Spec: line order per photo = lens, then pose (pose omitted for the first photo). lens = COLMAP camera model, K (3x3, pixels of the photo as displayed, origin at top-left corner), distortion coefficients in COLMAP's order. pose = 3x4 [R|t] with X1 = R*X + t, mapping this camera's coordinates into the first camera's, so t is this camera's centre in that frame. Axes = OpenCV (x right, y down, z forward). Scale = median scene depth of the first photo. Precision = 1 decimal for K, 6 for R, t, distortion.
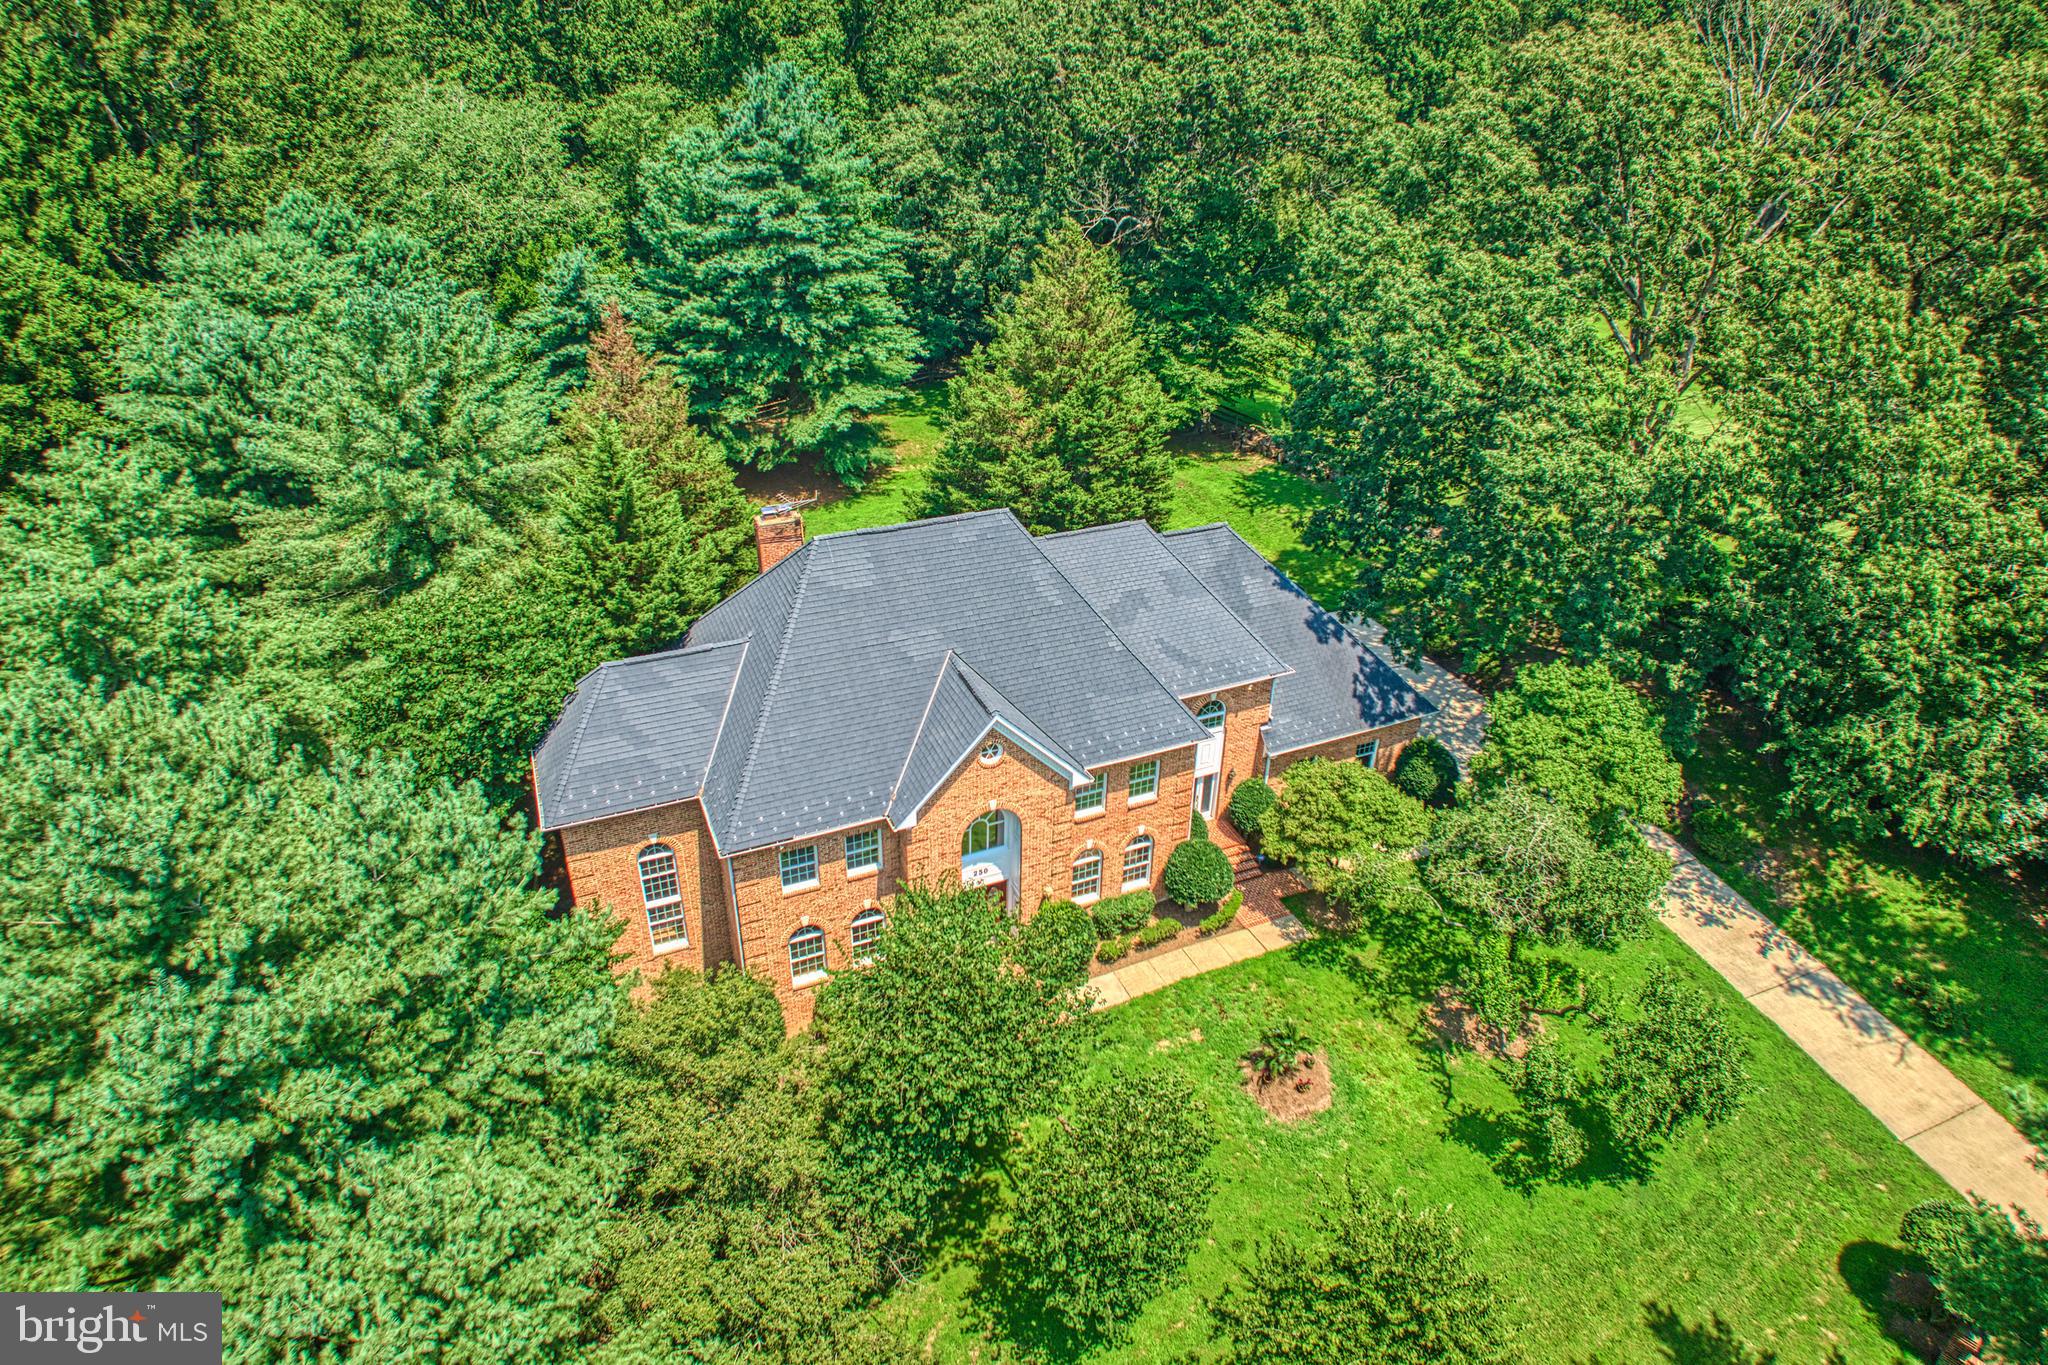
lens RADIAL K [[1182.8, 0, 1028.7], [0, 1182.8, 608.5], [0, 0, 1]] dist [-0.049998, 0.004275]
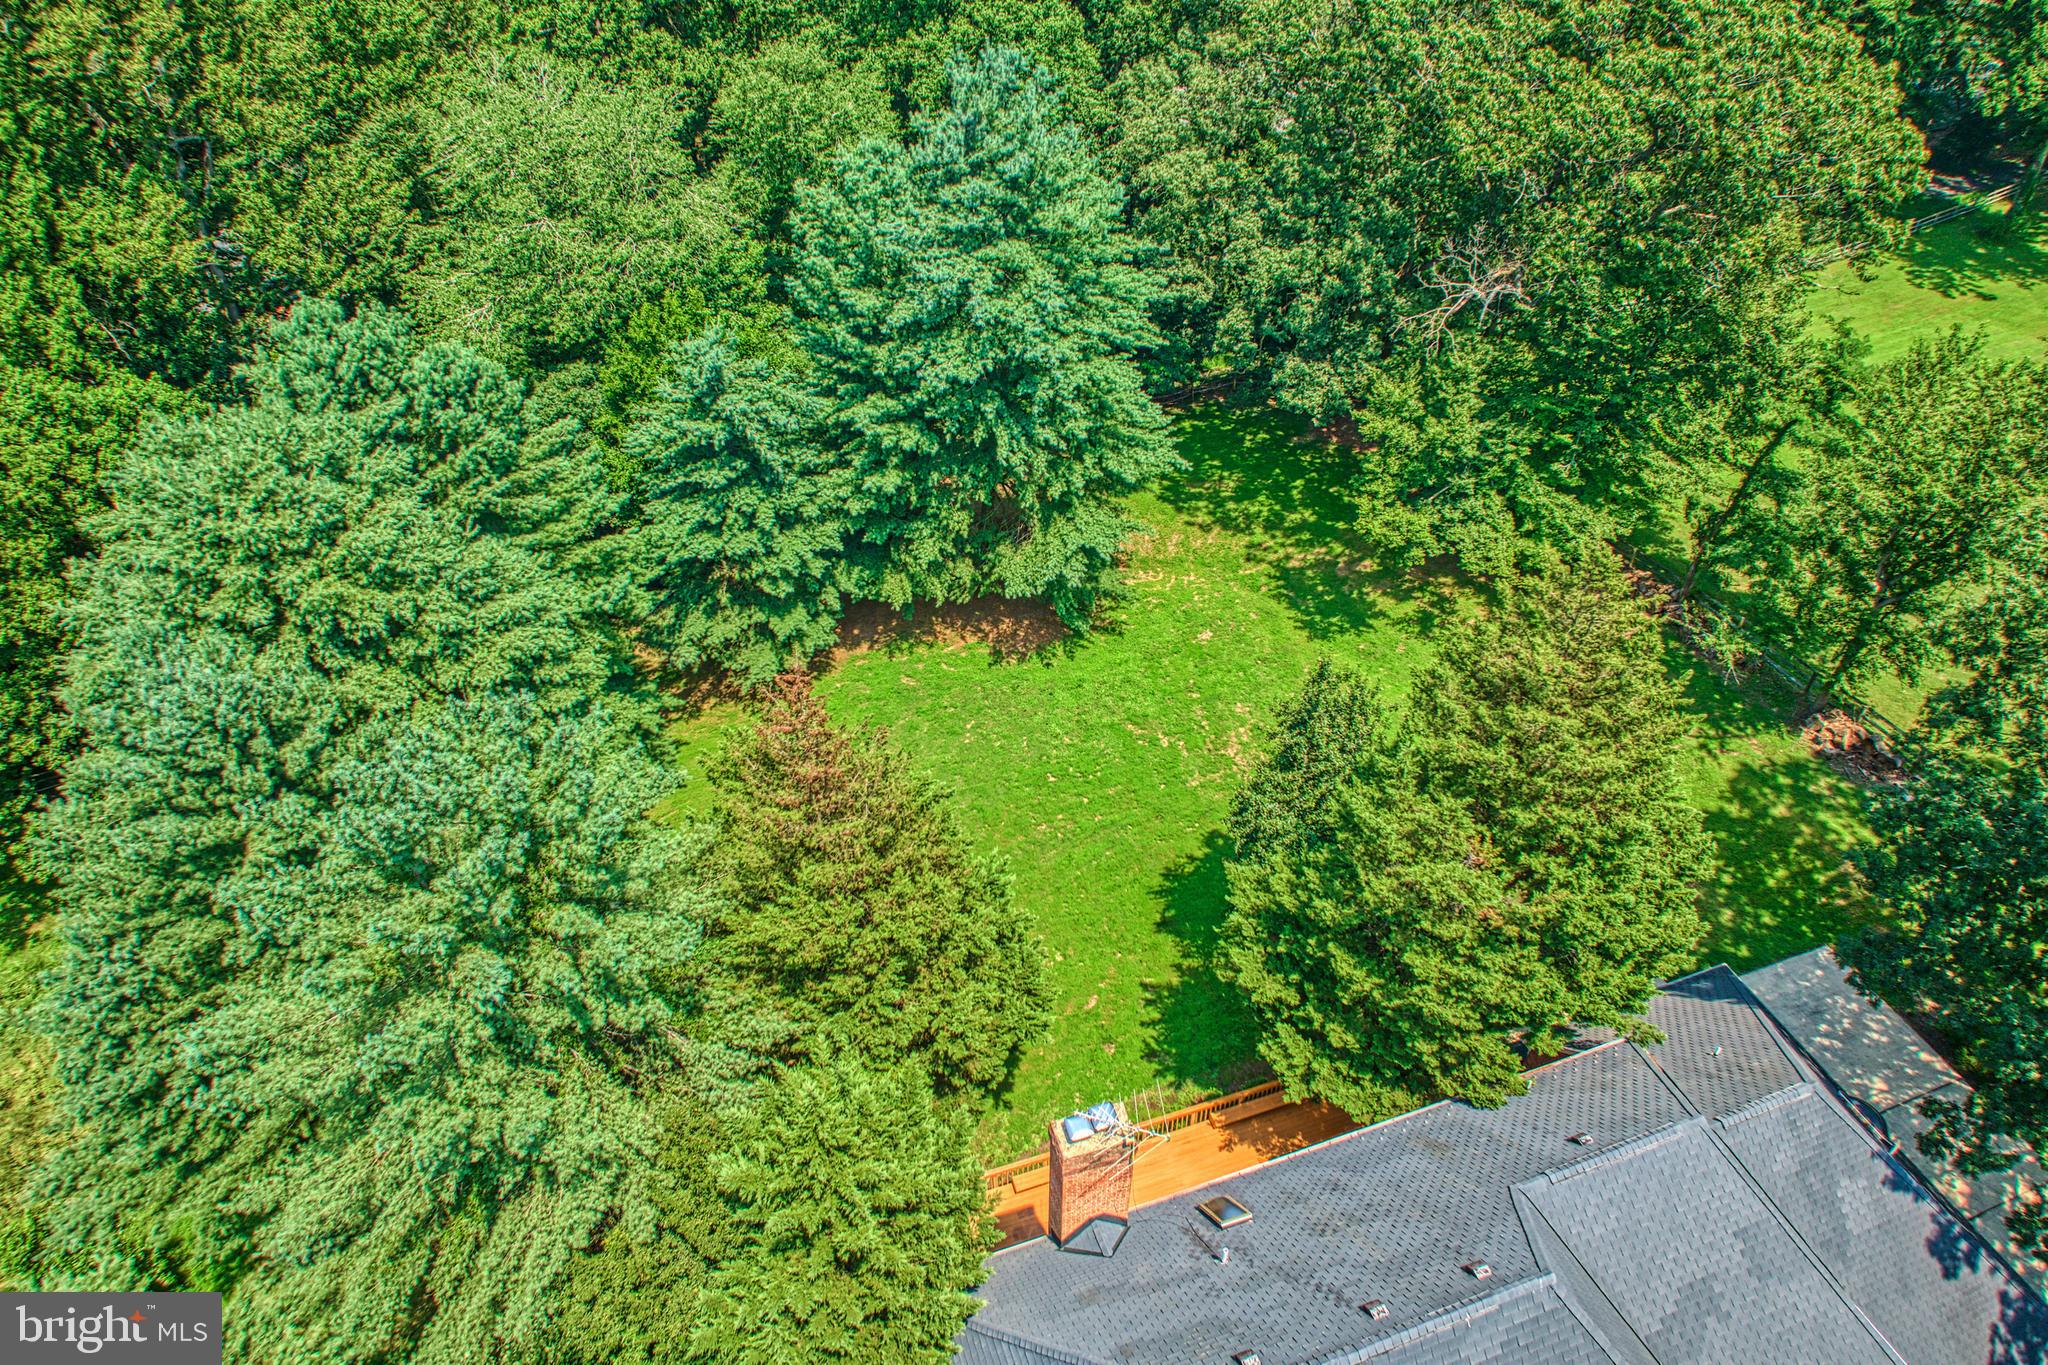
lens RADIAL K [[1182.8, 0, 1024.2], [0, 1182.8, 641.3], [0, 0, 1]] dist [-0.049998, 0.004275]
pose [[0.995092, 0.042647, -0.089287, -0.137036], [-0.025930, 0.983210, 0.180626, -0.278882], [0.095491, -0.177424, 0.979491, 0.313504]]
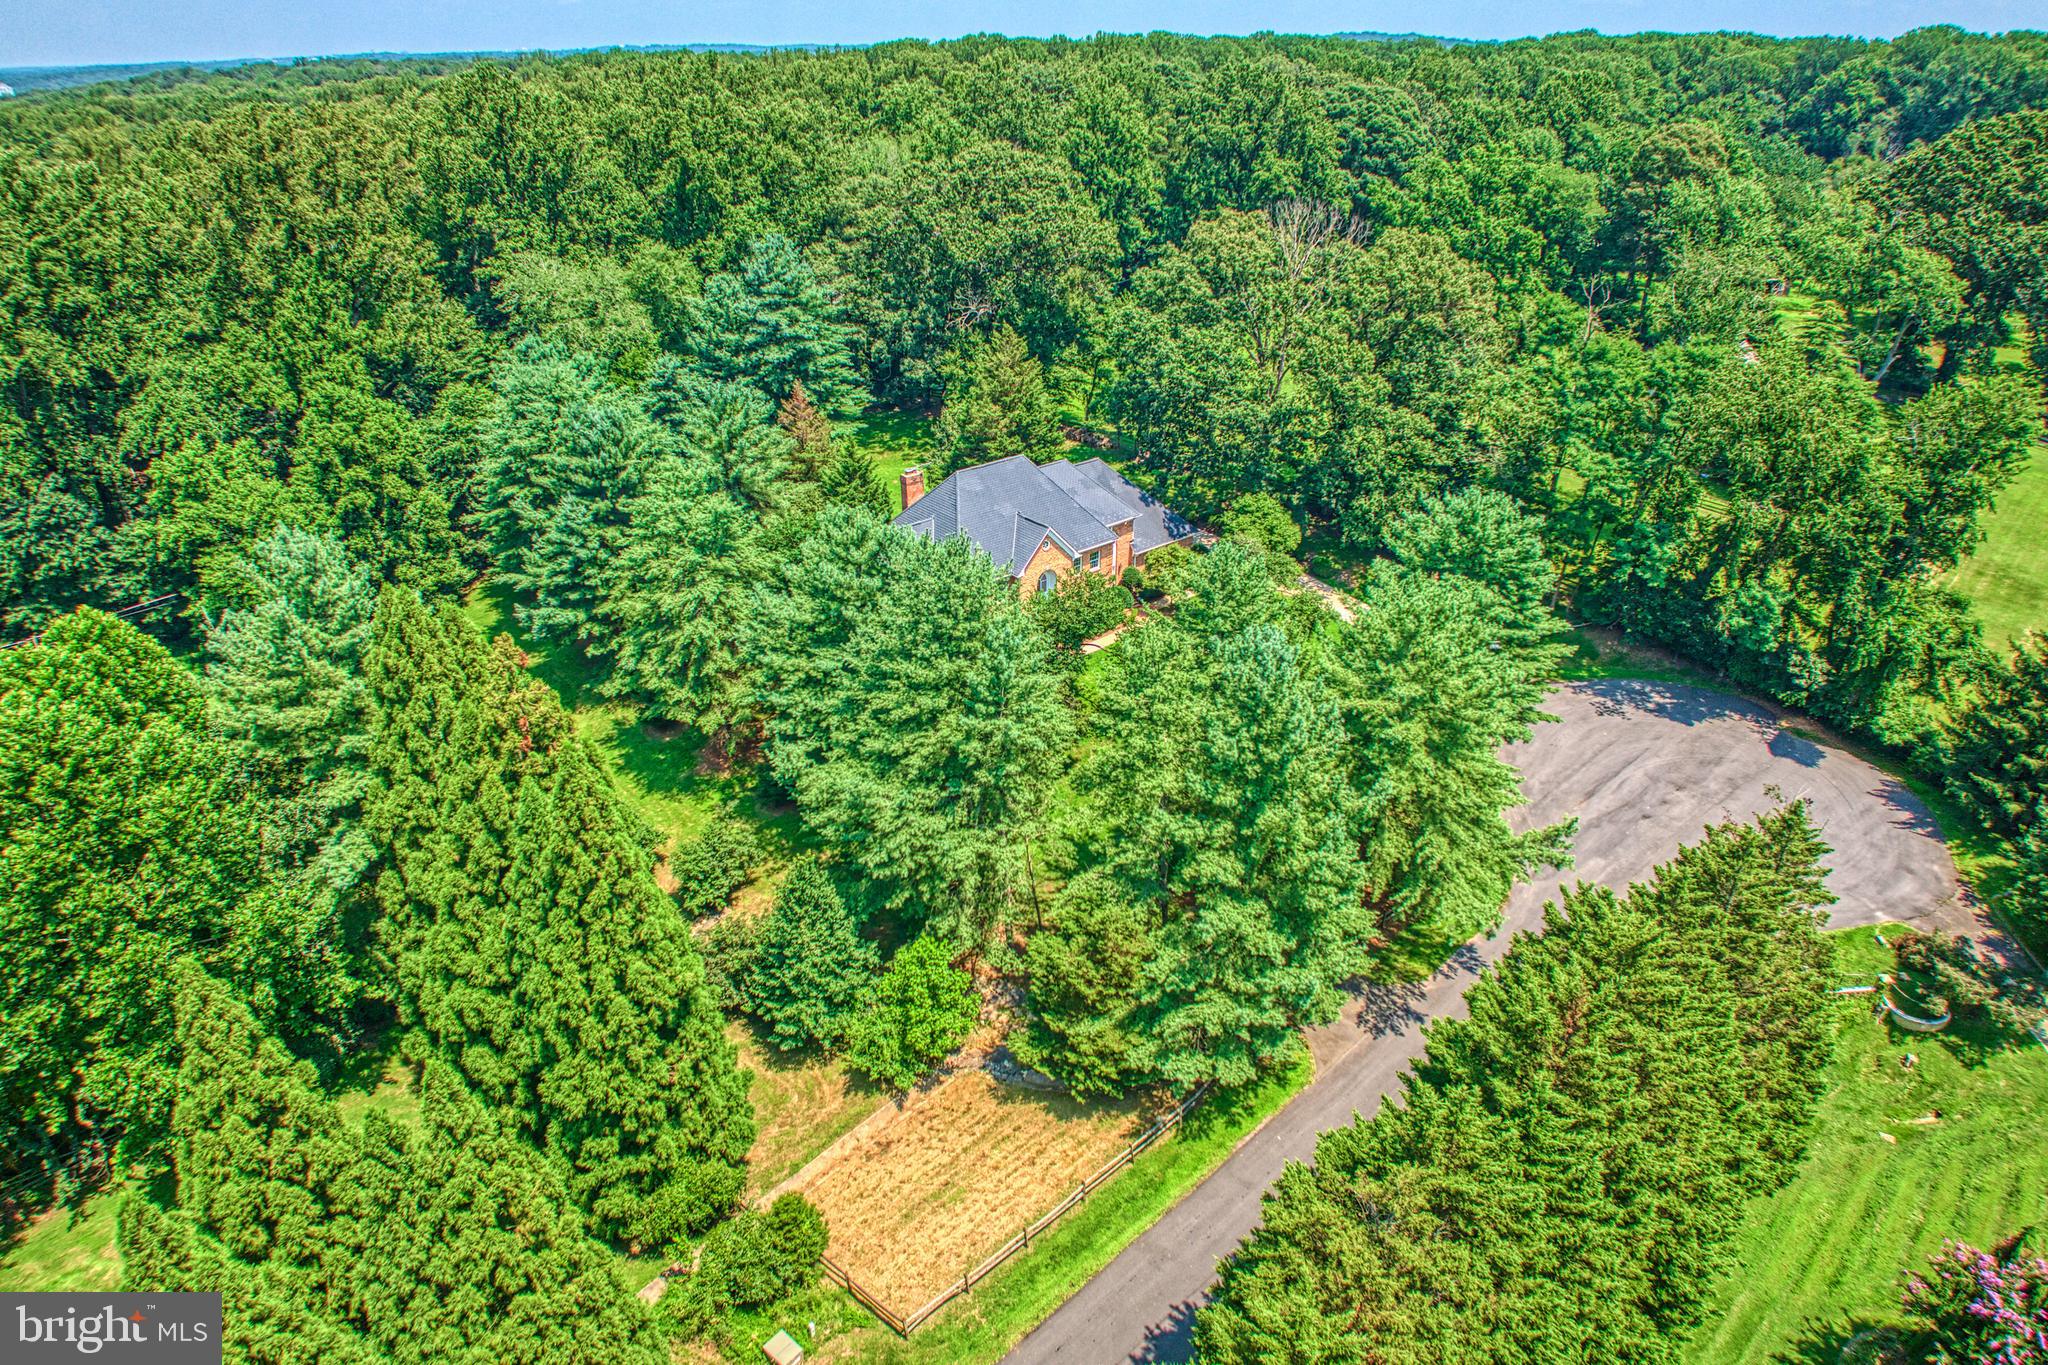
lens RADIAL K [[1182.8, 0, 1028.9], [0, 1182.8, 665.8], [0, 0, 1]] dist [-0.049998, 0.004275]
pose [[0.960013, -0.148515, 0.237315, -0.384756], [0.144773, 0.988907, 0.033221, 0.157200], [-0.239617, 0.002464, 0.970864, -0.790479]]
